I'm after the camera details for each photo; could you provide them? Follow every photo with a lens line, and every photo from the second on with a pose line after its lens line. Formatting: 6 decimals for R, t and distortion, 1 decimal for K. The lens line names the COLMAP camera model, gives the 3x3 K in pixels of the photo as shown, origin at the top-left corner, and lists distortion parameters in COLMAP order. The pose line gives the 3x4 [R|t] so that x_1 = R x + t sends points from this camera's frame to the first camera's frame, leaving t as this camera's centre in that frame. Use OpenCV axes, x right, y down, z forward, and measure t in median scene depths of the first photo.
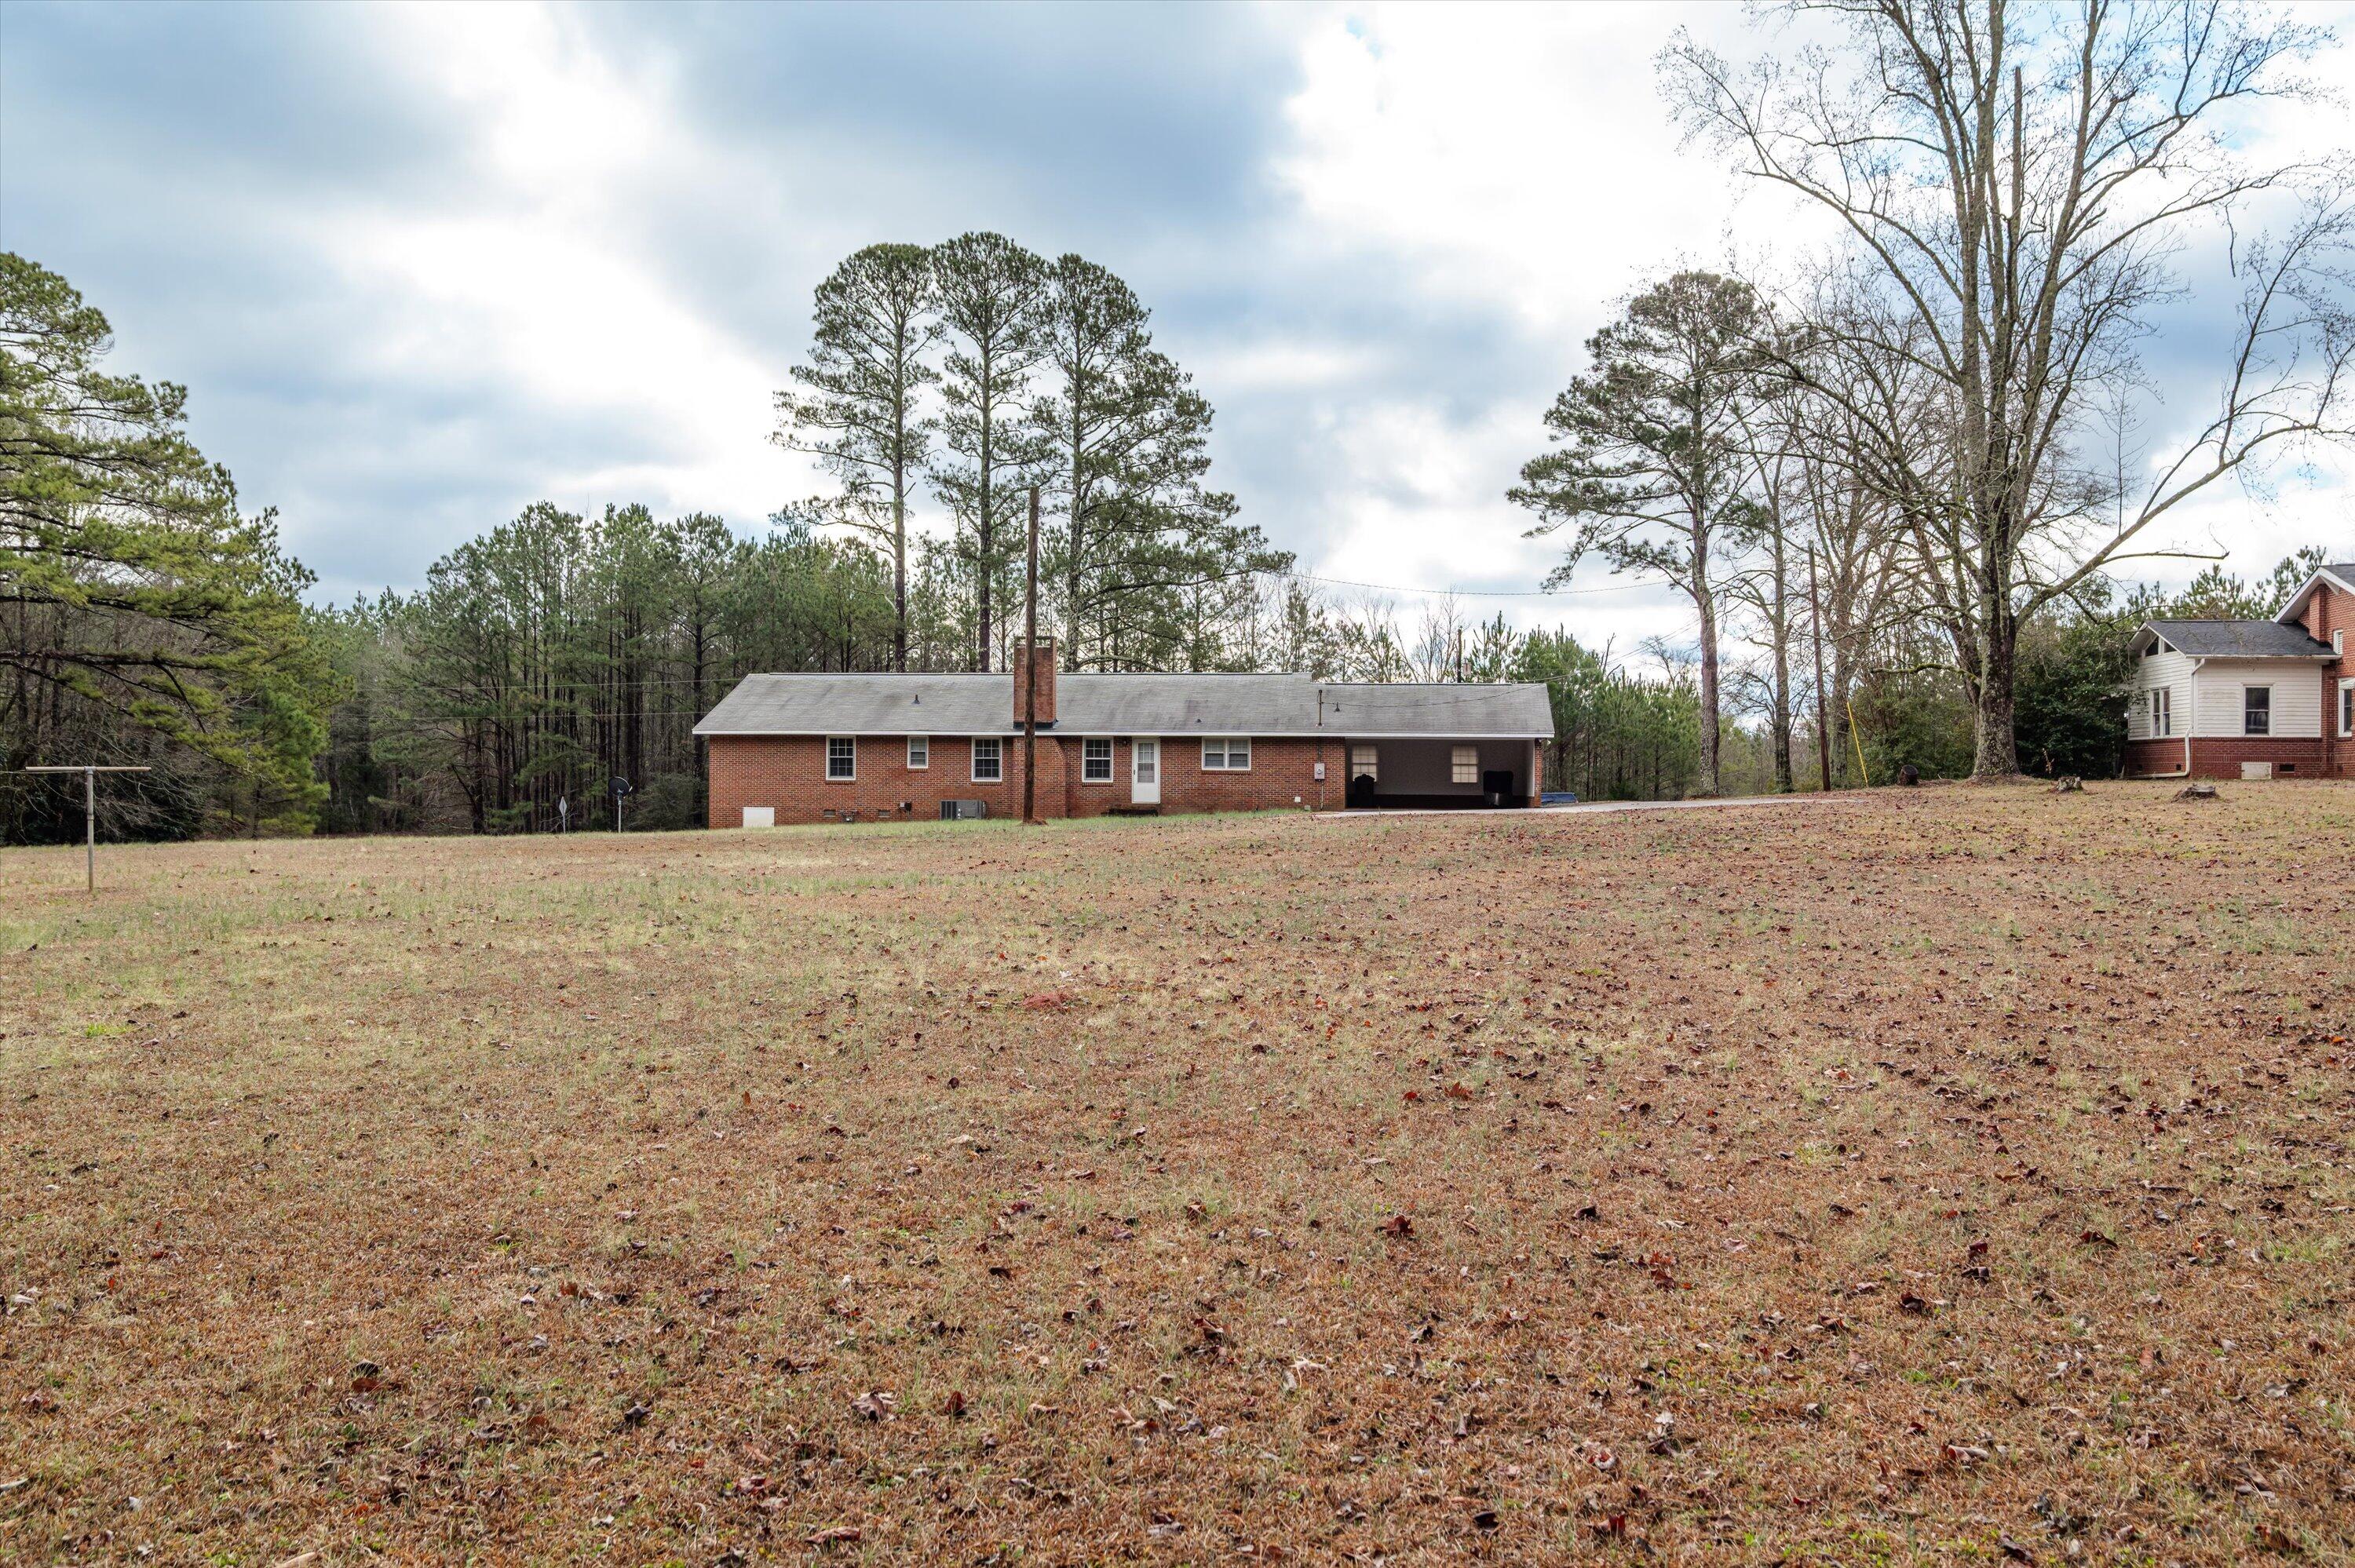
lens RADIAL K [[1875.6, 0, 1181.9], [0, 1875.6, 776.3], [0, 0, 1]] dist [-0.012622, -0.005275]
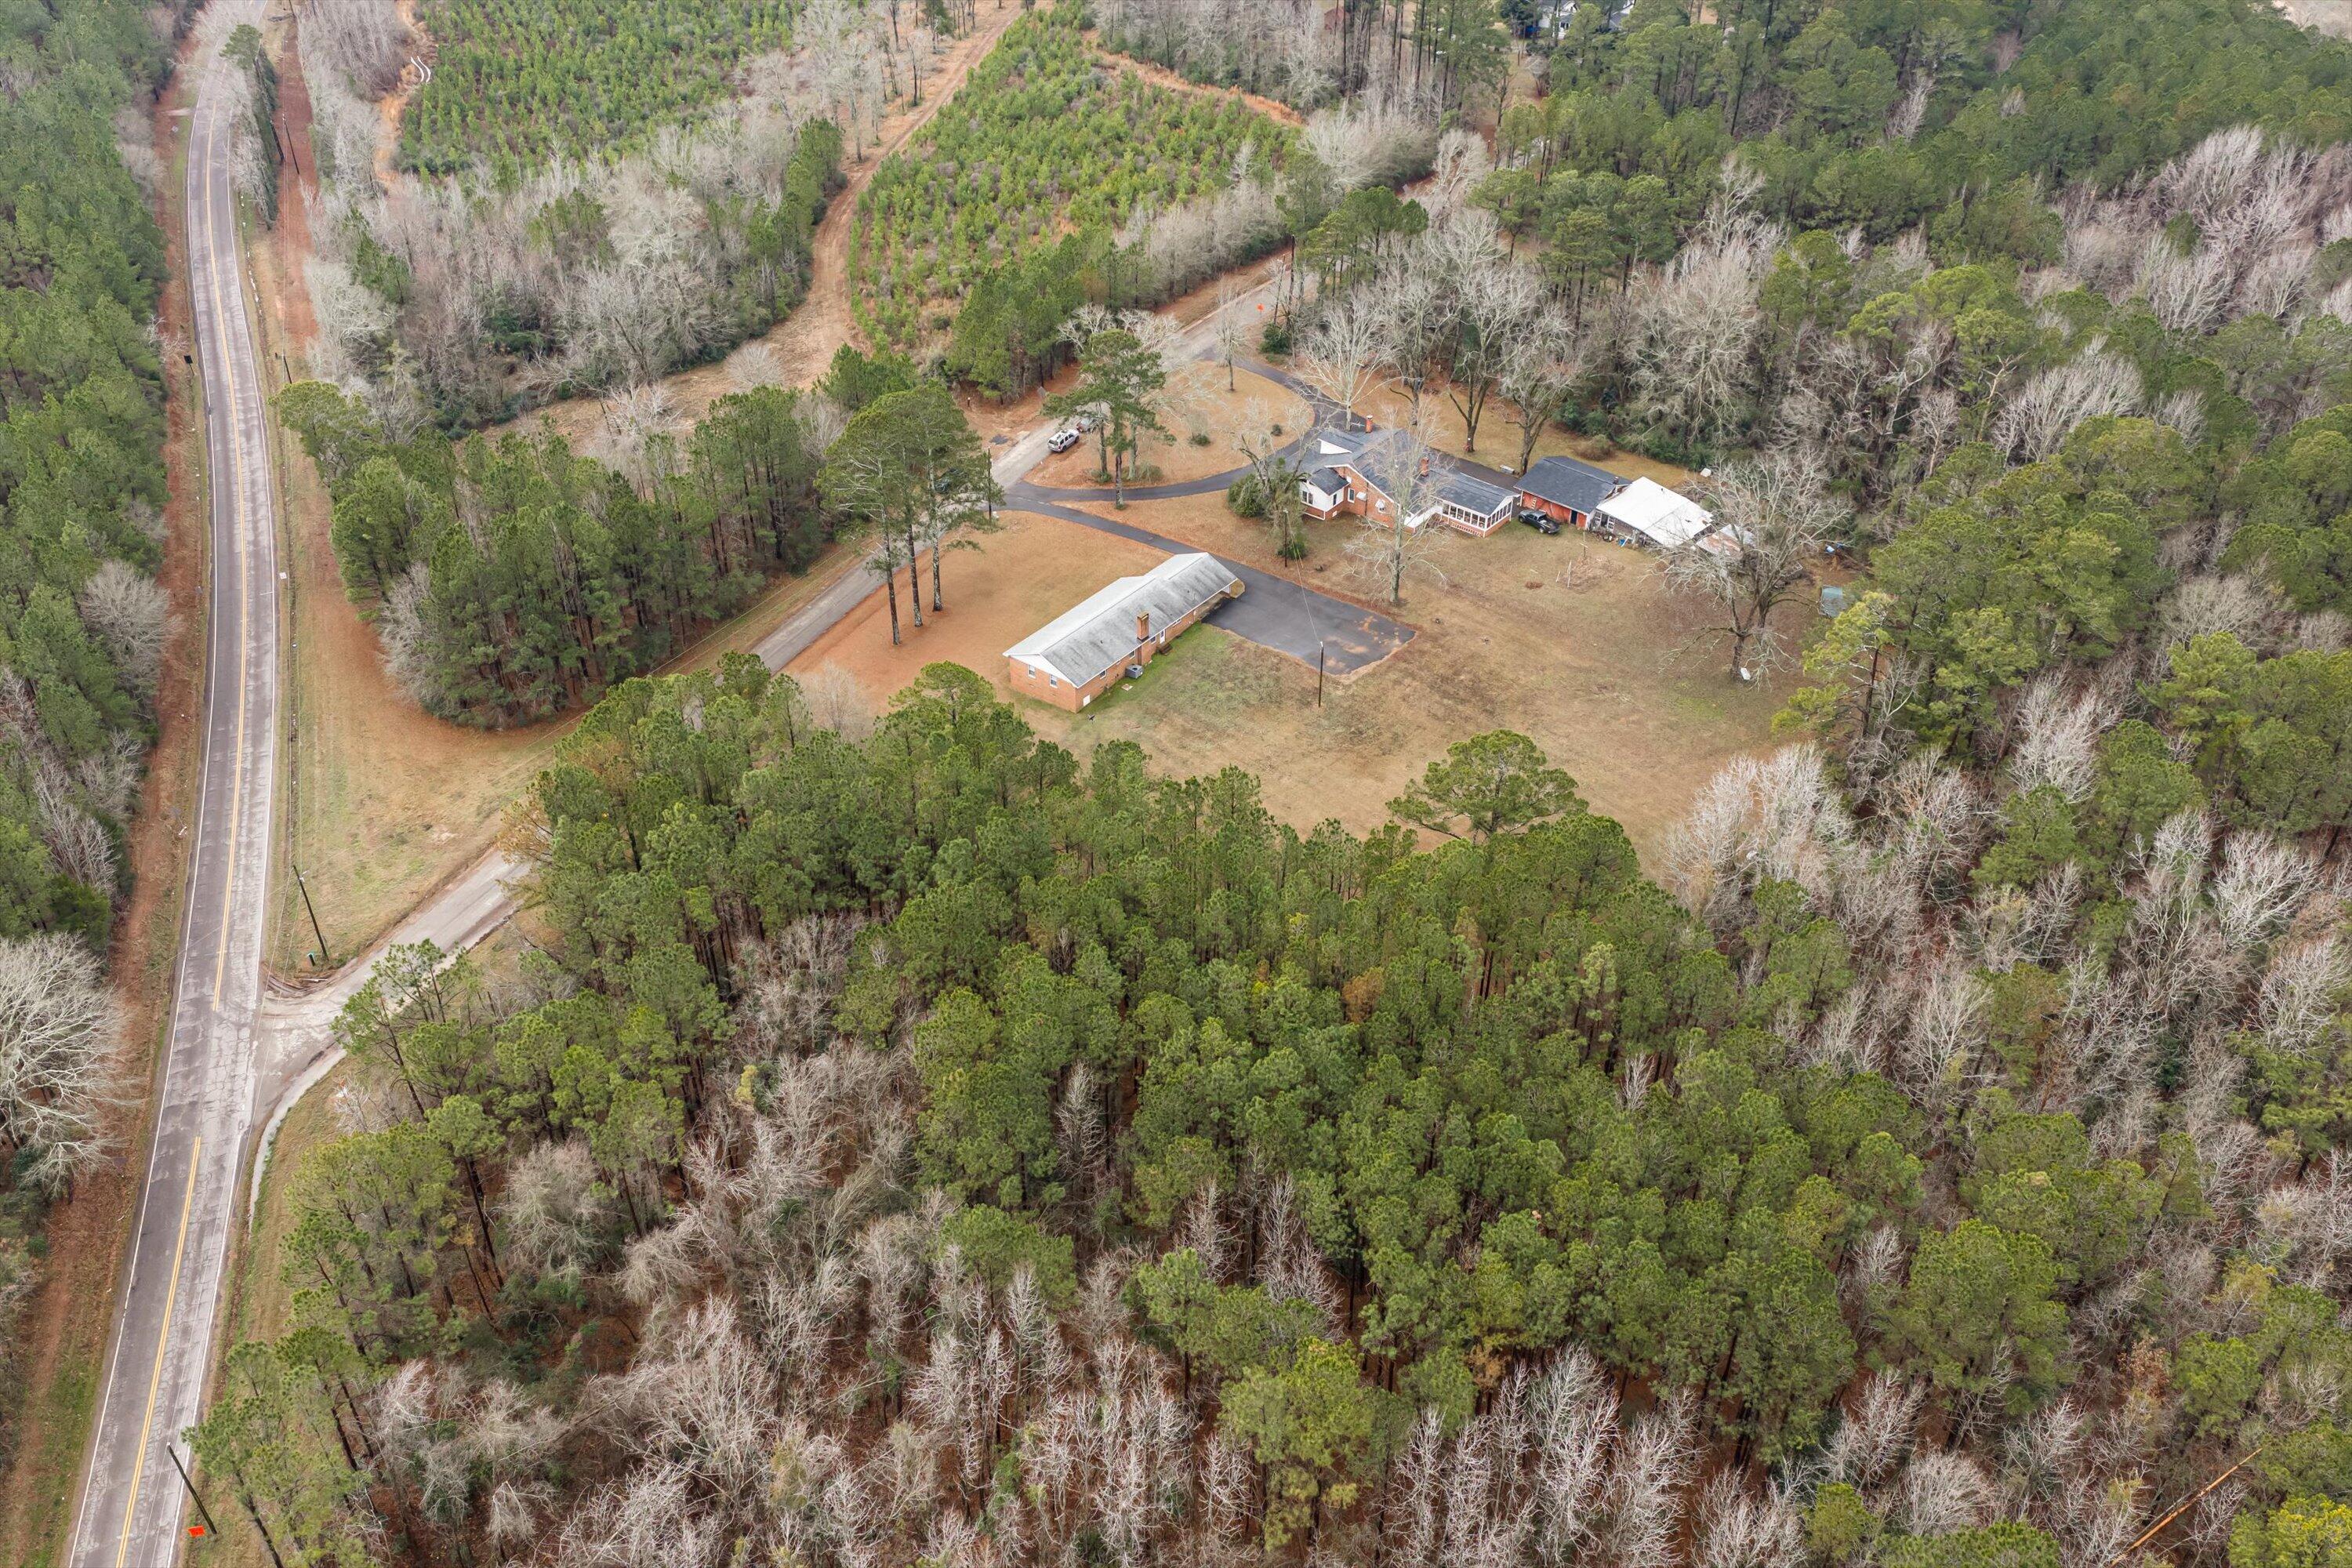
lens RADIAL K [[1950.2, 0, 1182.6], [0, 1950.2, 789.9], [0, 0, 1]] dist [0.026222, -0.046391]
pose [[0.496304, -0.521254, 0.694245, -2.522920], [-0.005677, 0.797719, 0.603003, -1.851313], [-0.868130, -0.303214, 0.392952, -0.484129]]
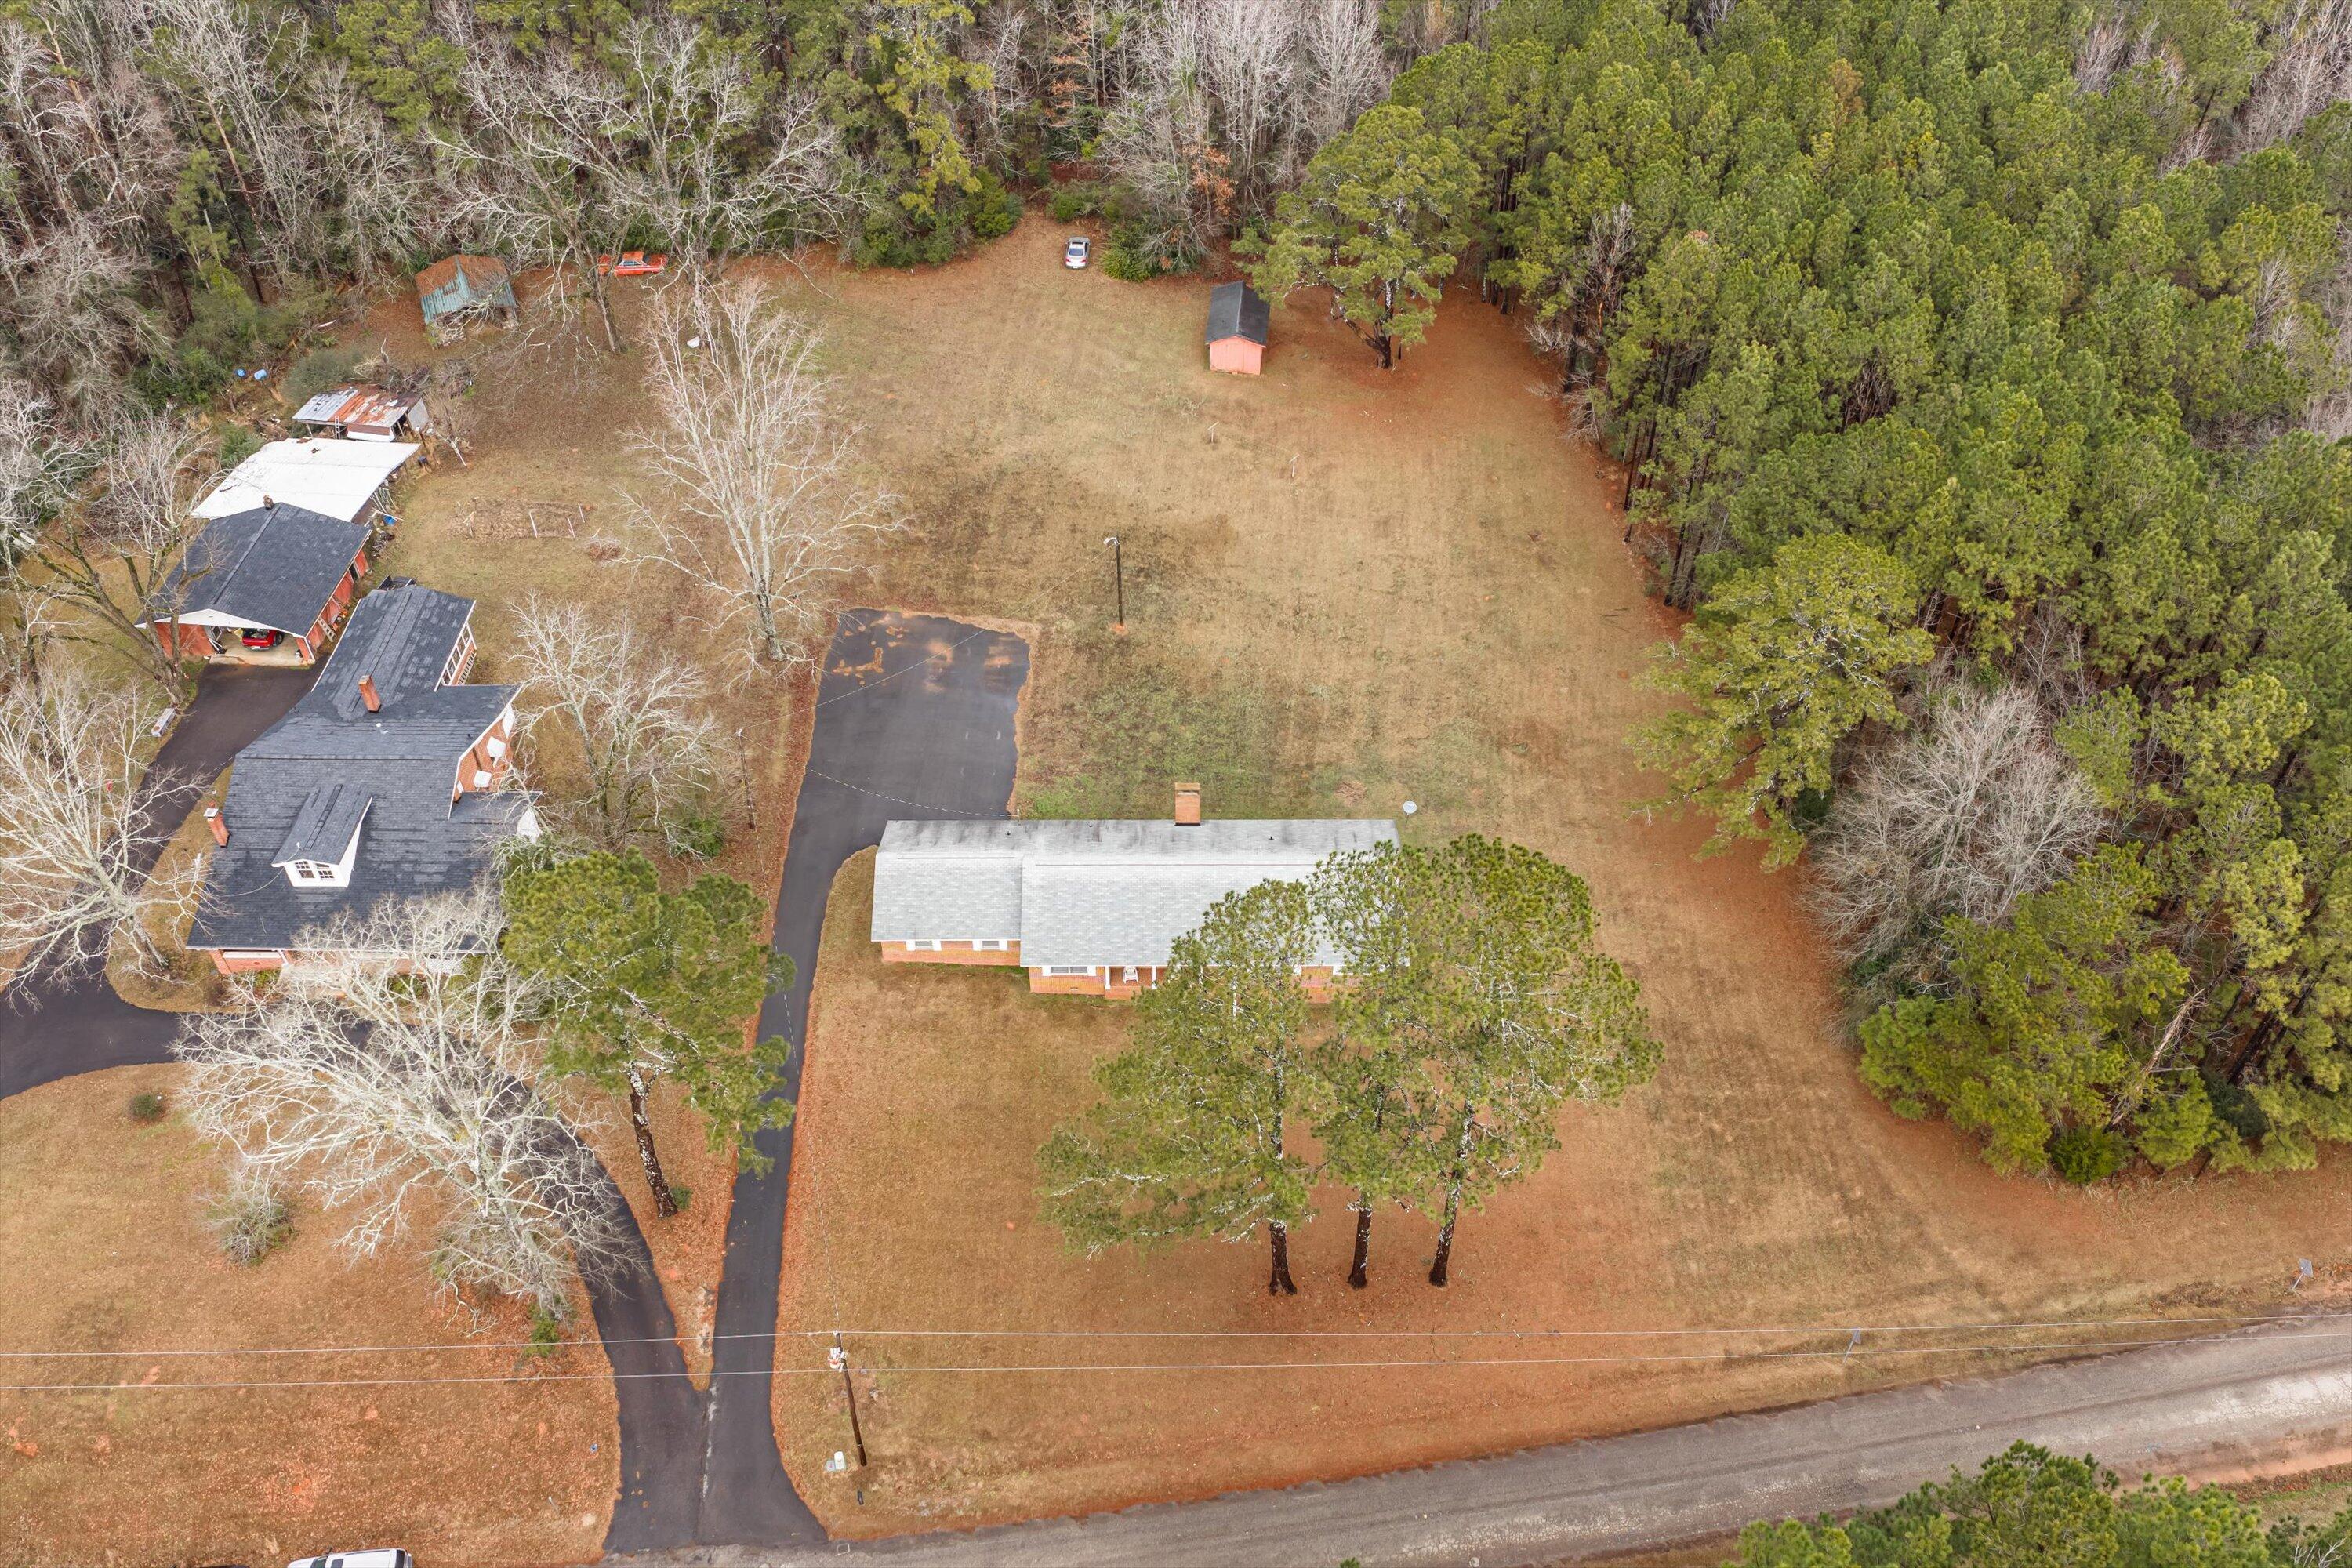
lens RADIAL K [[1950.2, 0, 1180.3], [0, 1950.2, 794.3], [0, 0, 1]] dist [0.026222, -0.046391]
pose [[-0.991165, 0.092268, -0.095281, 0.092281], [-0.001408, 0.711014, 0.703177, -1.264200], [0.132627, 0.697099, -0.704602, 2.182806]]
